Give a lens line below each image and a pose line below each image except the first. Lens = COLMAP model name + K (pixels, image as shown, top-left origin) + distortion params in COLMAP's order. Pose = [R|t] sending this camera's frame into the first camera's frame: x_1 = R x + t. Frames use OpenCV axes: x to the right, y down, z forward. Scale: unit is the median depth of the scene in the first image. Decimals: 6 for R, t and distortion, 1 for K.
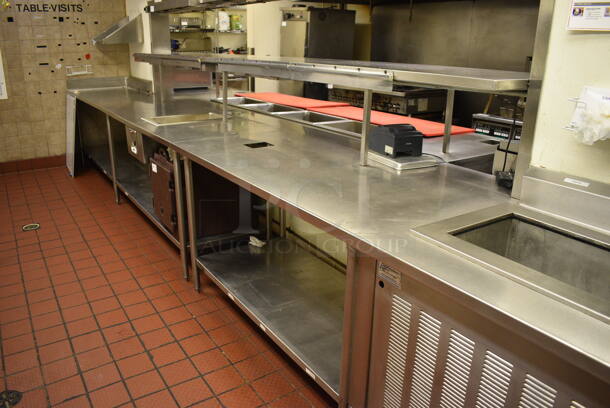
lens RADIAL K [[470.2, 0, 305.0], [0, 470.2, 204.0], [0, 0, 1]] dist [-0.086247, 0.005866]
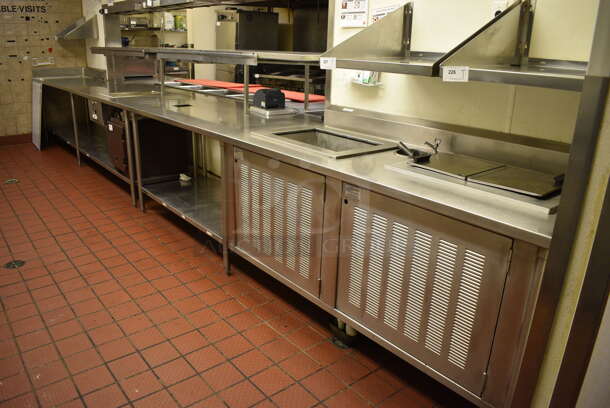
lens RADIAL K [[470.2, 0, 305.0], [0, 470.2, 204.0], [0, 0, 1]] dist [-0.086247, 0.005866]
pose [[0.995546, -0.019402, 0.092257, 0.071715], [0.019349, 0.999812, 0.001465, 0.094787], [-0.092268, 0.000327, 0.995734, -0.249813]]
